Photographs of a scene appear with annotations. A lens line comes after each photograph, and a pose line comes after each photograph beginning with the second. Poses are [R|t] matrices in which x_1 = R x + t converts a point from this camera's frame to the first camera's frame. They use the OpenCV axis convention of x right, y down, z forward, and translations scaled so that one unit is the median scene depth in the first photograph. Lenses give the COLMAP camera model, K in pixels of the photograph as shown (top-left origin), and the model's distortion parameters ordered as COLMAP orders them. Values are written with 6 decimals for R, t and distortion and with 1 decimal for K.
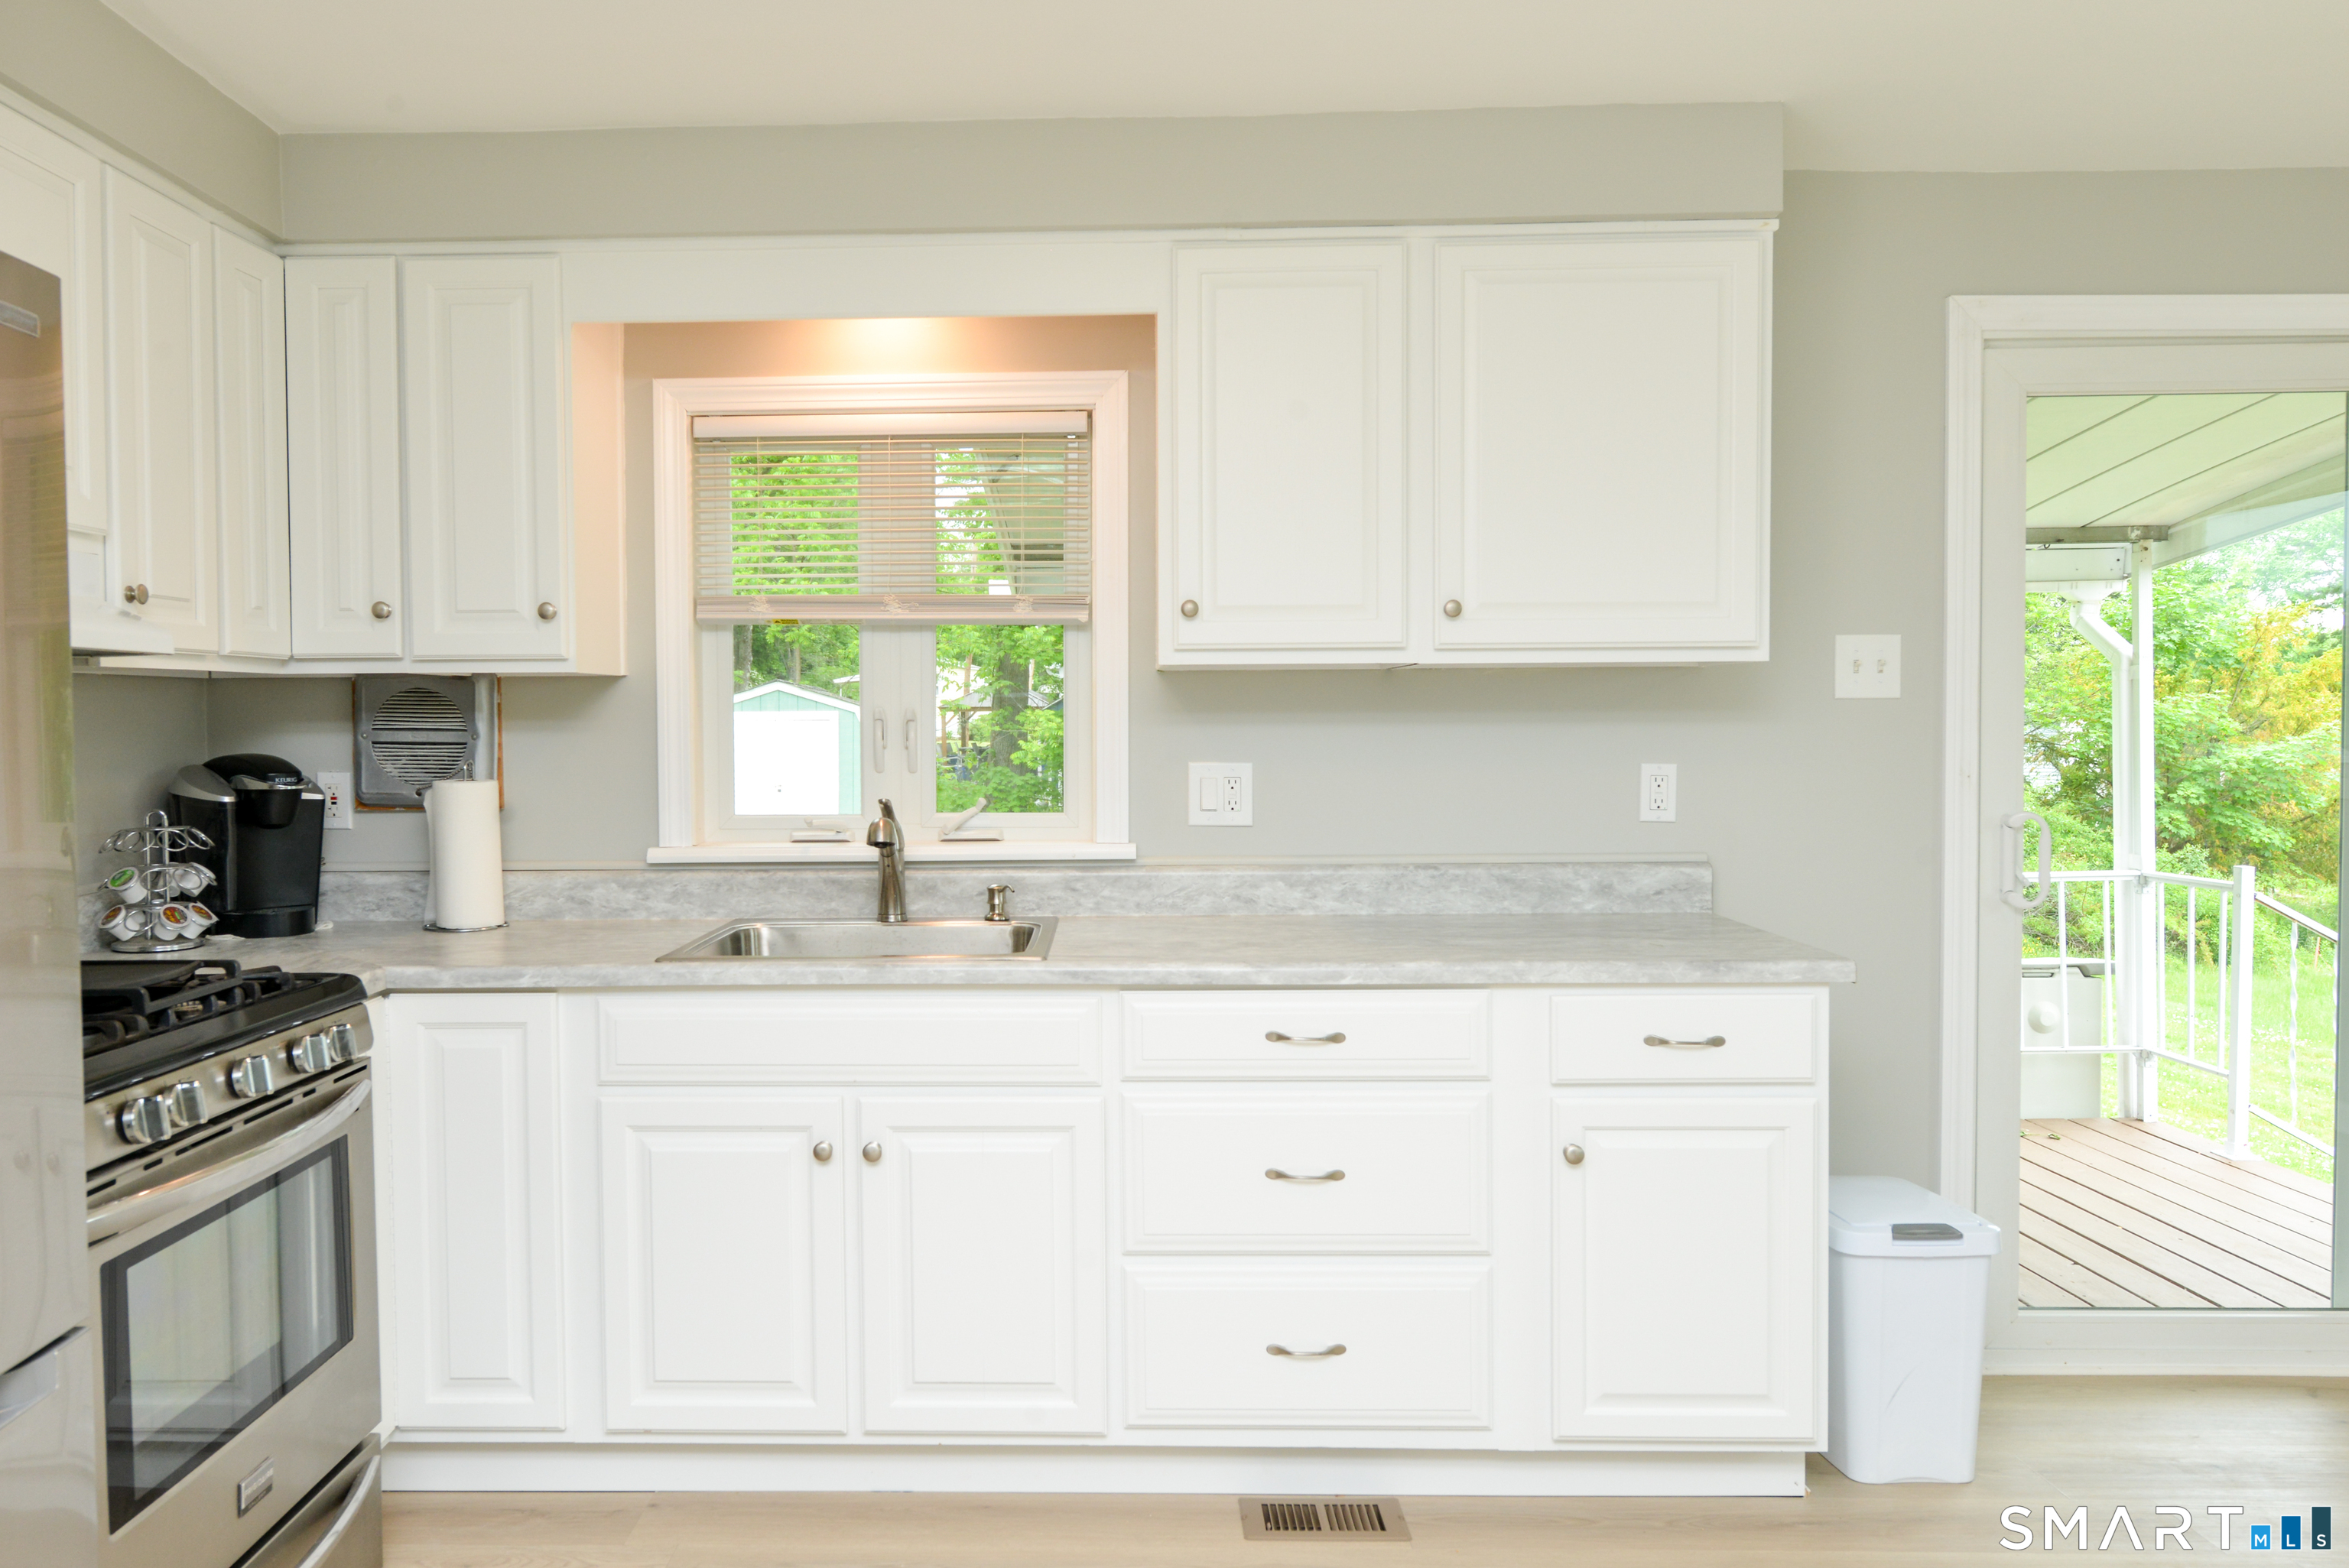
lens RADIAL K [[1493.0, 0, 1174.5], [0, 1493.0, 784.0], [0, 0, 1]] dist [-0.000586, -0.001633]
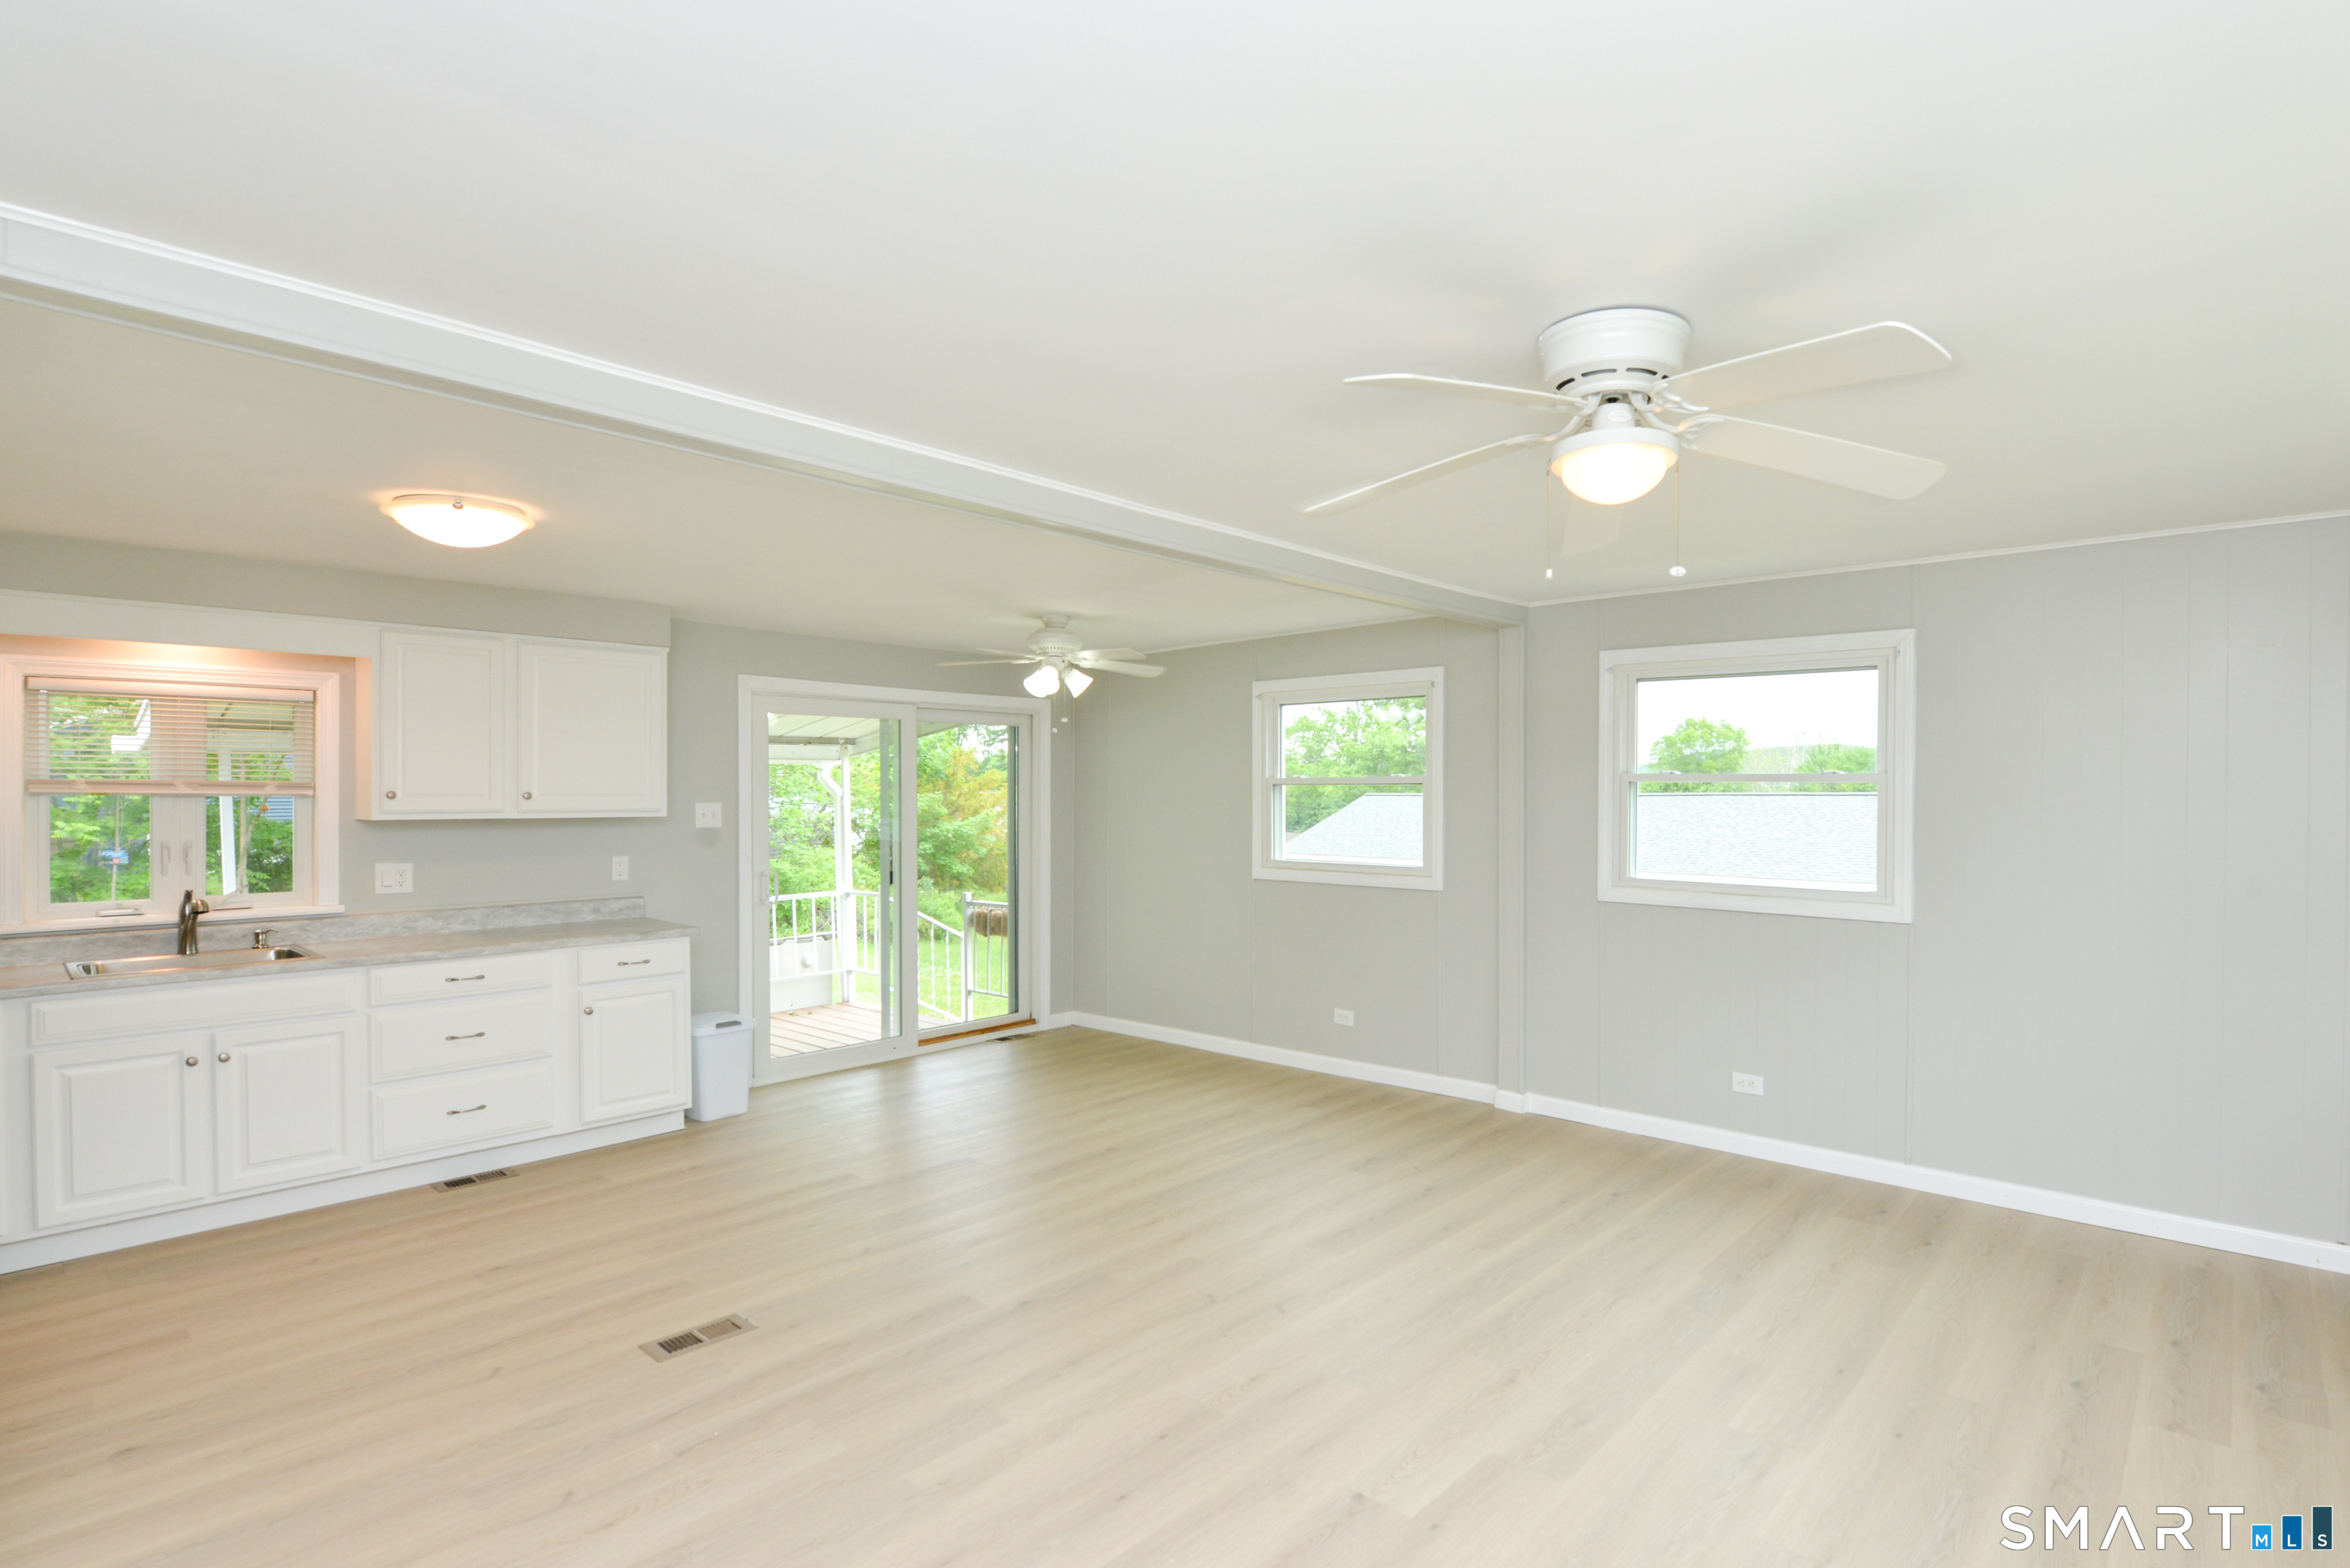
lens RADIAL K [[960.5, 0, 1179.5], [0, 960.5, 799.2], [0, 0, 1]] dist [-0.007205, -0.006148]
pose [[0.653459, 0.009308, 0.756904, -0.269078], [0.029342, 0.998861, -0.037614, -0.022345], [-0.756393, 0.046788, 0.652442, -0.730804]]
